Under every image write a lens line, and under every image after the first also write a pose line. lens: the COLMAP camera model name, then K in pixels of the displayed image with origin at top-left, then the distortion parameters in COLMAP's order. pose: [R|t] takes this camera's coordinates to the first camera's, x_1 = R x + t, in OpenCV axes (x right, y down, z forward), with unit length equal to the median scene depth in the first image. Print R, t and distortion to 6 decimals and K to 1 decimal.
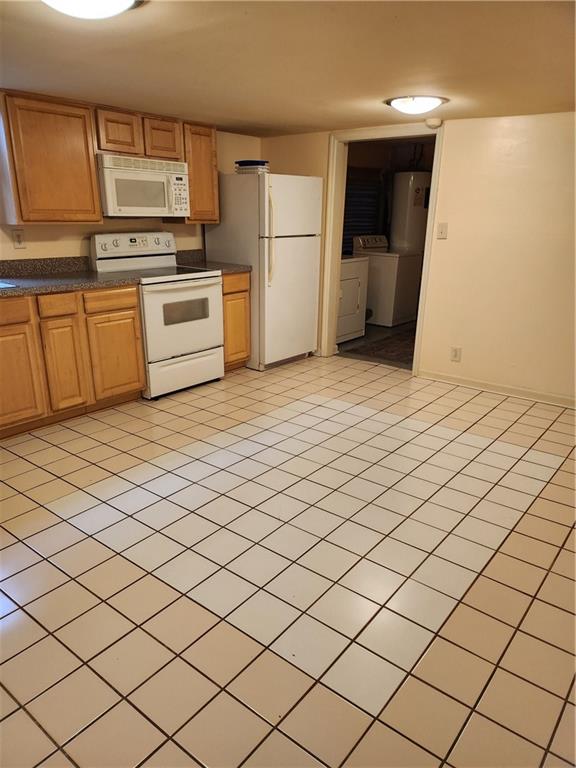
lens RADIAL K [[540.9, 0, 288.0], [0, 540.9, 384.0], [0, 0, 1]] dist [0.000142, -0.007922]
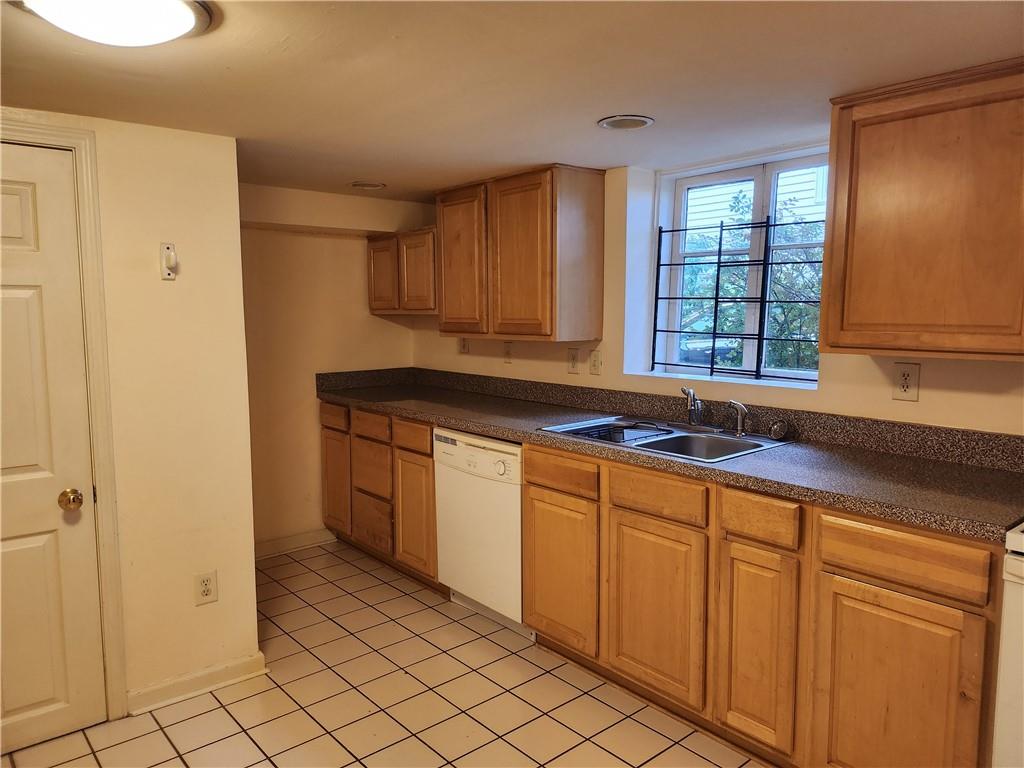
lens RADIAL K [[721.2, 0, 512.0], [0, 721.2, 384.0], [0, 0, 1]] dist [0.000142, -0.007922]
pose [[-0.192399, 0.089477, -0.977229, 0.197578], [-0.294845, 0.944551, 0.144534, -0.255938], [0.935975, 0.315939, -0.155349, 0.773827]]
